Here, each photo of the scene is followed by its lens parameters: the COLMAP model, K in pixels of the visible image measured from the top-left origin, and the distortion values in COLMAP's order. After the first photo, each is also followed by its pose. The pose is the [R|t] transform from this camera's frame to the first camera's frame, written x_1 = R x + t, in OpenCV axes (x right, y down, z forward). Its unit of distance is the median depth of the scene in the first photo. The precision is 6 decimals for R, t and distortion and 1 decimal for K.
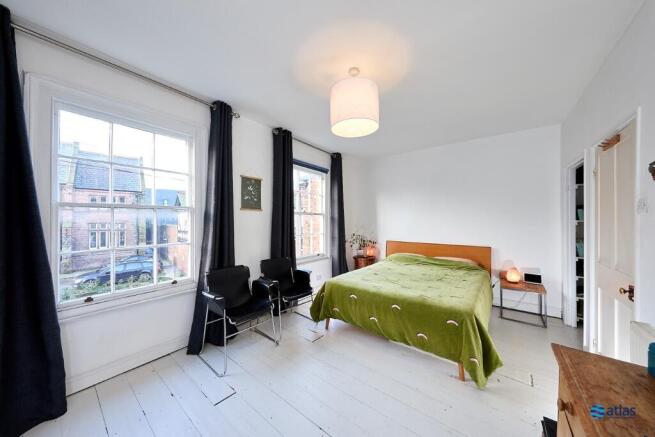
lens RADIAL K [[222.4, 0, 326.0], [0, 222.4, 219.2], [0, 0, 1]] dist [-0.000311, 0.000011]
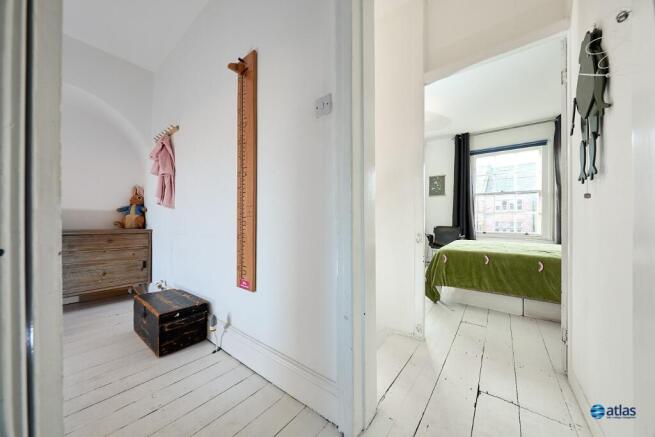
lens RADIAL K [[222.4, 0, 326.3], [0, 222.4, 223.2], [0, 0, 1]] dist [-0.000311, 0.000011]
pose [[0.013866, 0.002741, -0.999900, 1.292498], [-0.003251, 0.999991, 0.002697, 0.160042], [0.999899, 0.003214, 0.013875, 0.159822]]
